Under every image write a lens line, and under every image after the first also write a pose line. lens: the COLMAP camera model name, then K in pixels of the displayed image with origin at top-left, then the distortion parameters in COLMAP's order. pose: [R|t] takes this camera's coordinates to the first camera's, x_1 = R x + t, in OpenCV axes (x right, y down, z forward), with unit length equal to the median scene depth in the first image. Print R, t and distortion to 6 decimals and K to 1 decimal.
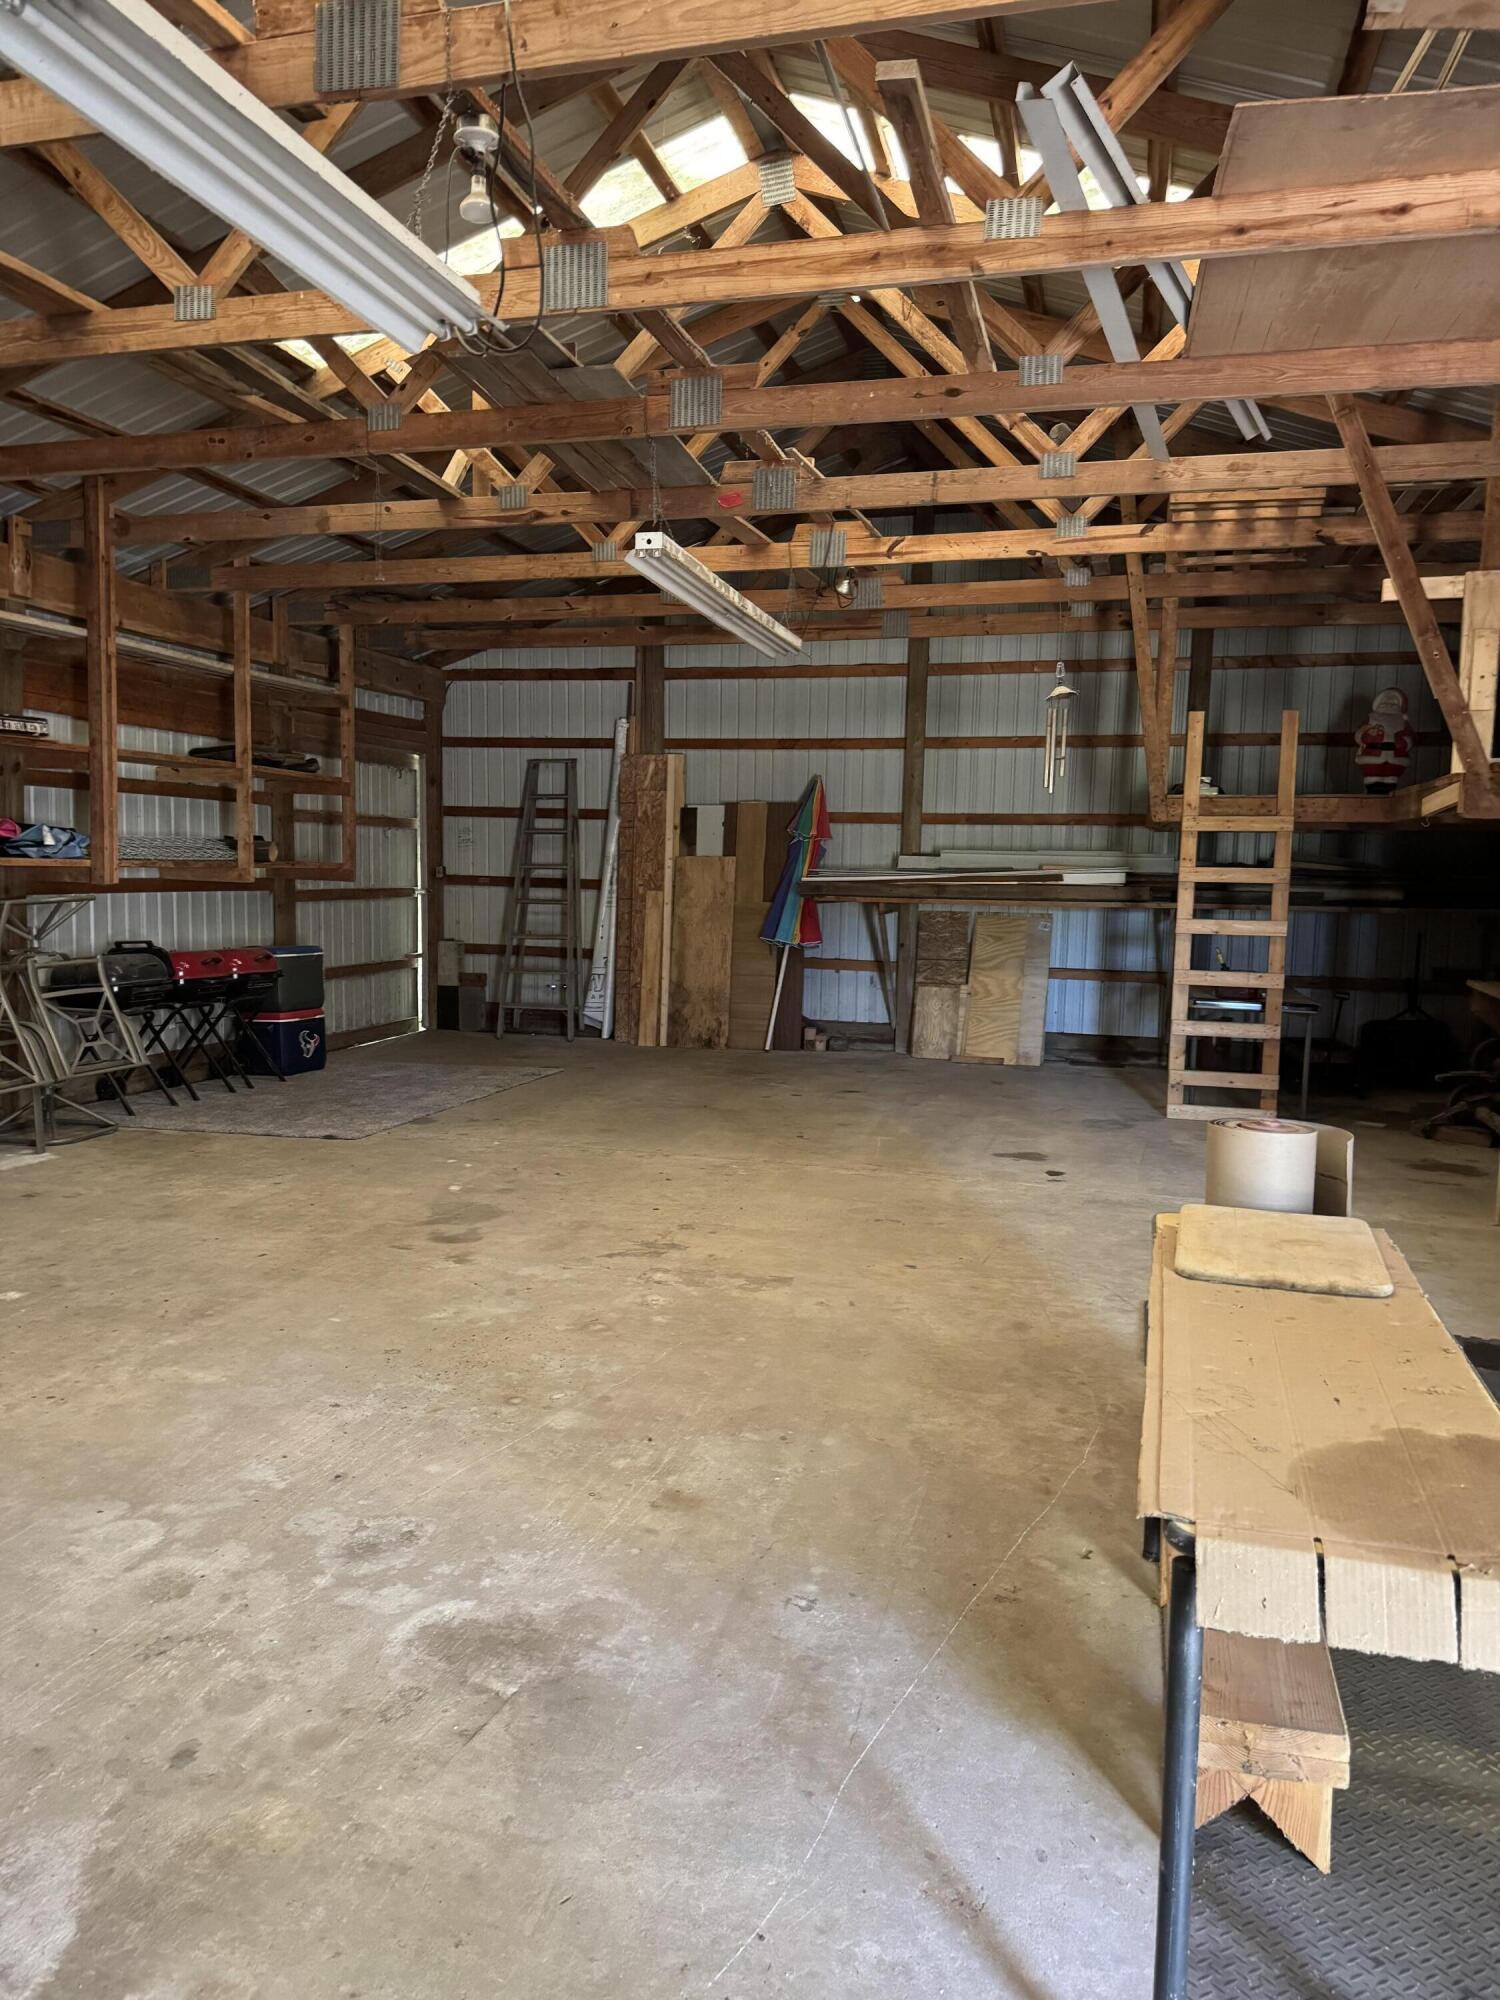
lens RADIAL K [[1391.2, 0, 750.0], [0, 1391.2, 1000.0], [0, 0, 1]] dist [0.051445, -0.037455]
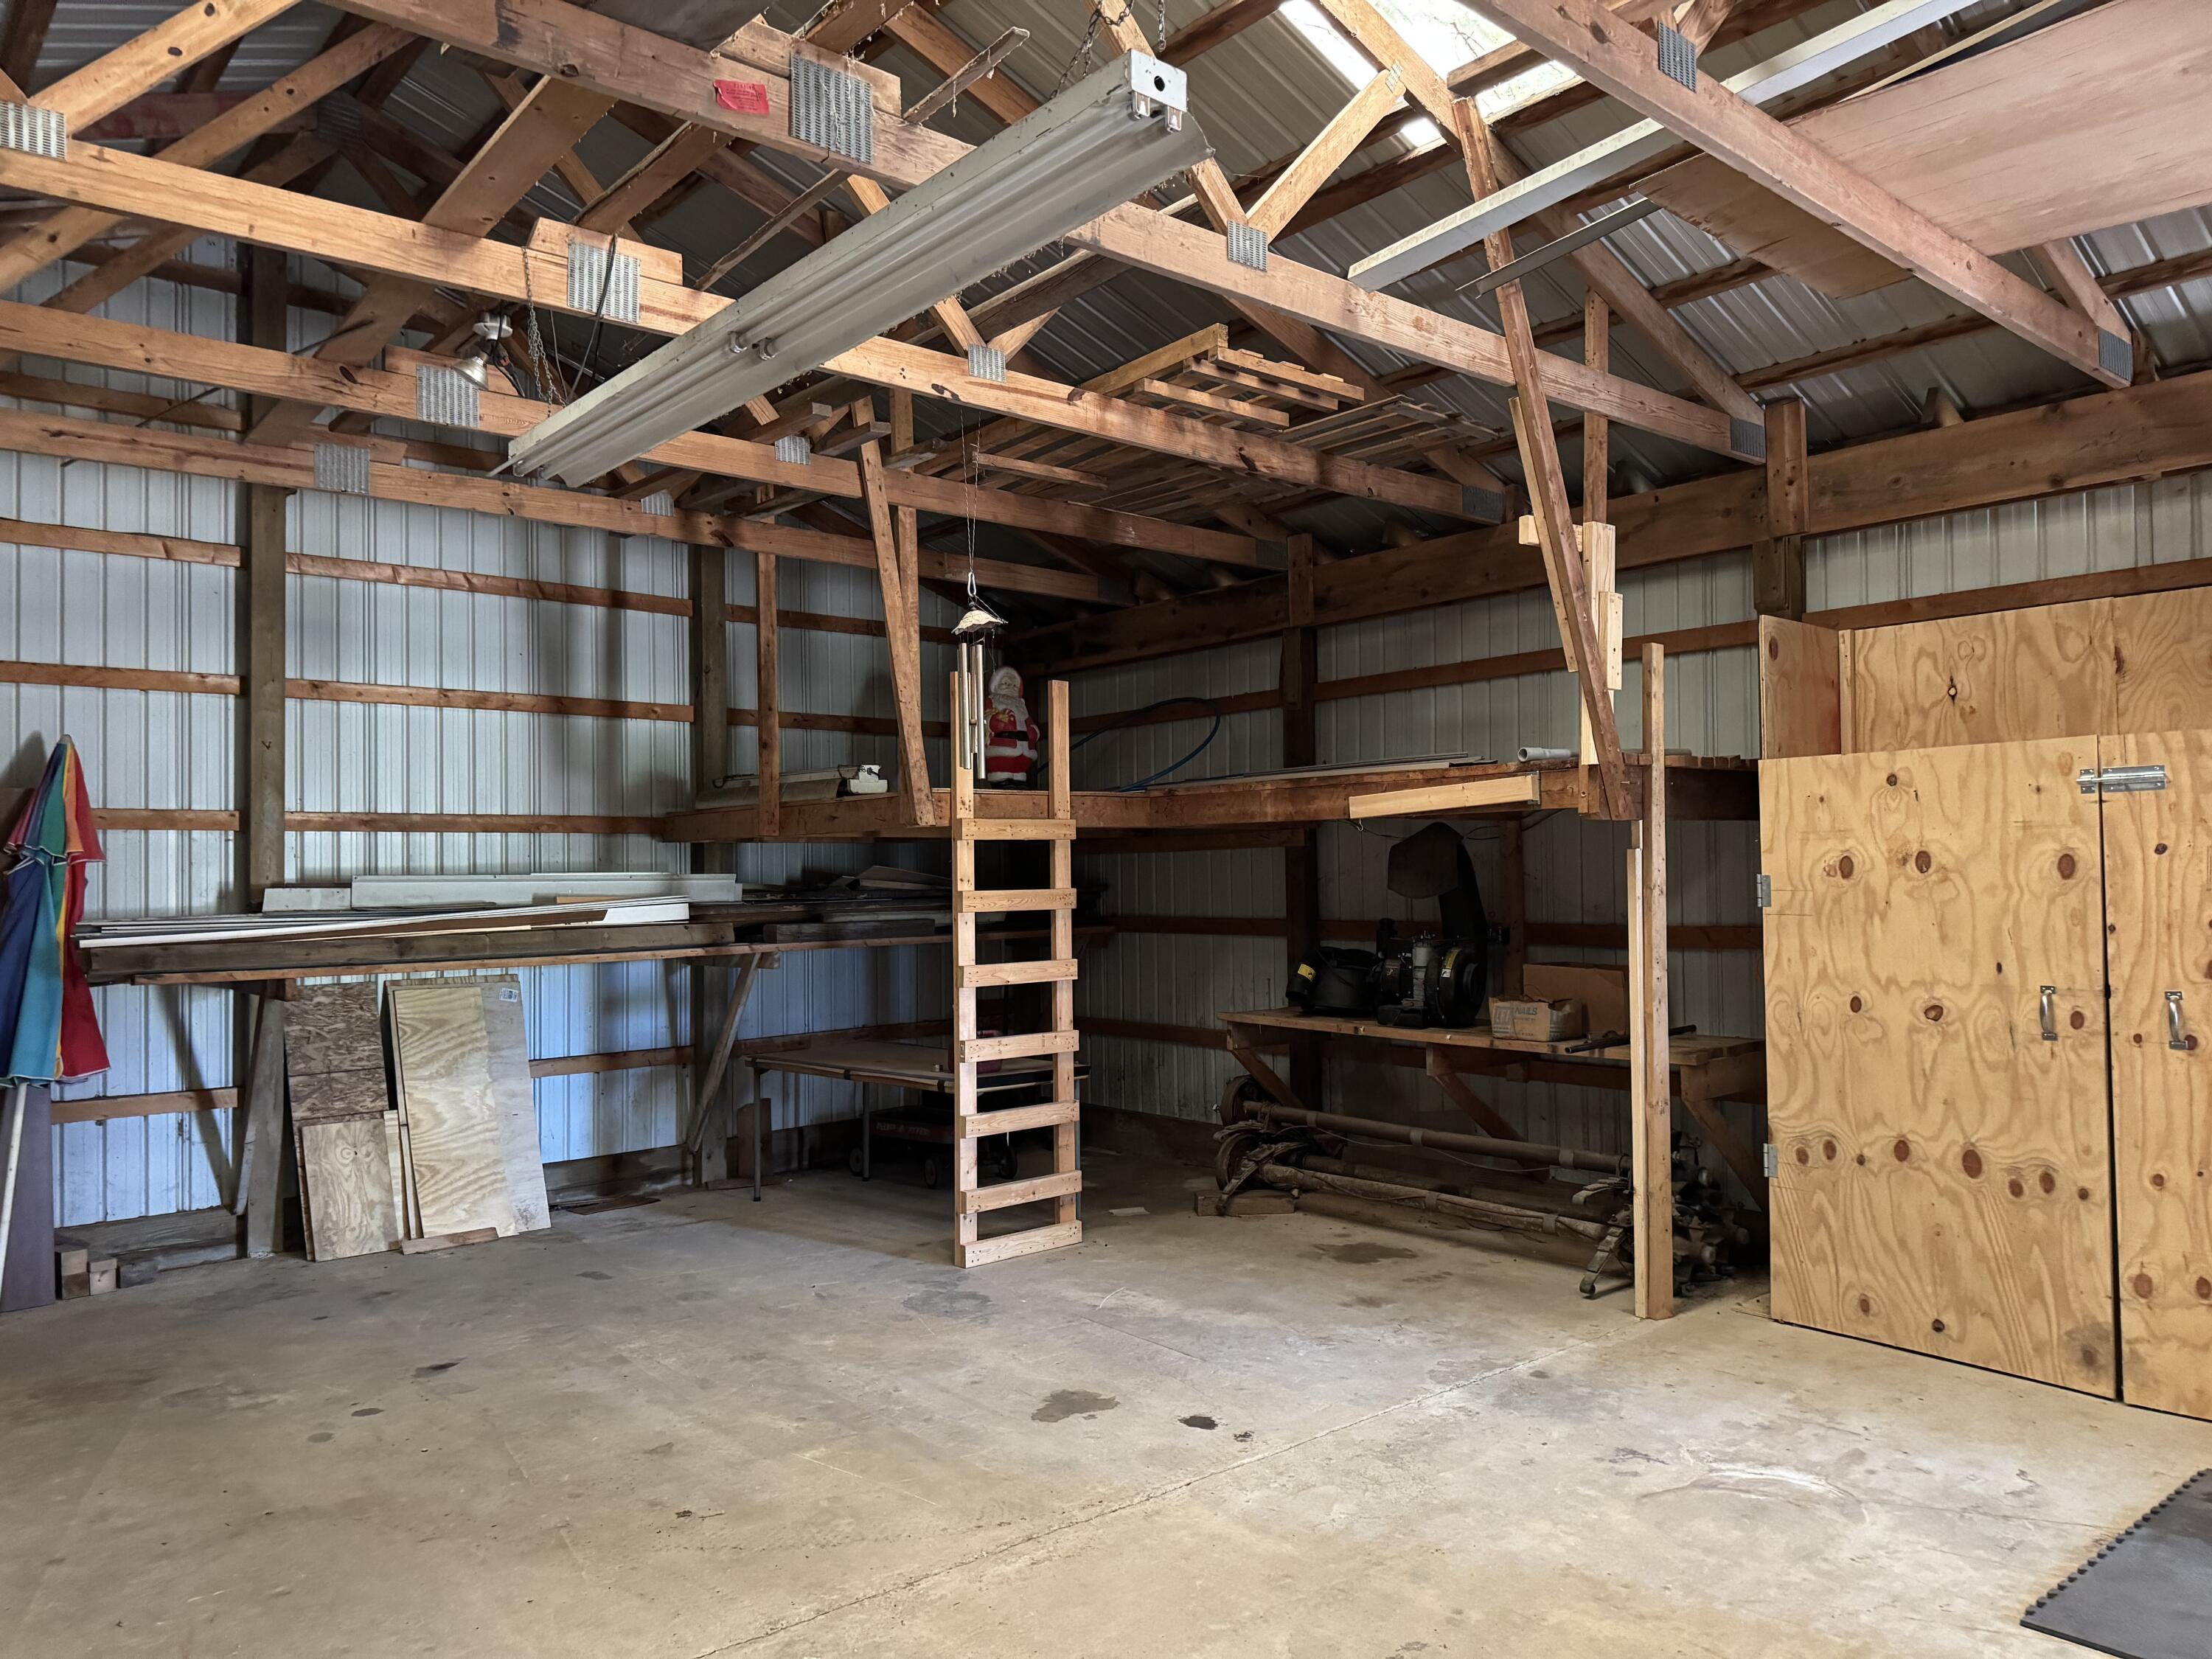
lens RADIAL K [[1538.7, 0, 1106.6], [0, 1538.7, 813.4], [0, 0, 1]] dist [0.051445, -0.037455]
pose [[0.564150, 0.007983, 0.825634, -0.209516], [0.107762, 0.990688, -0.083212, -0.047337], [-0.818610, 0.135916, 0.558036, 0.392345]]
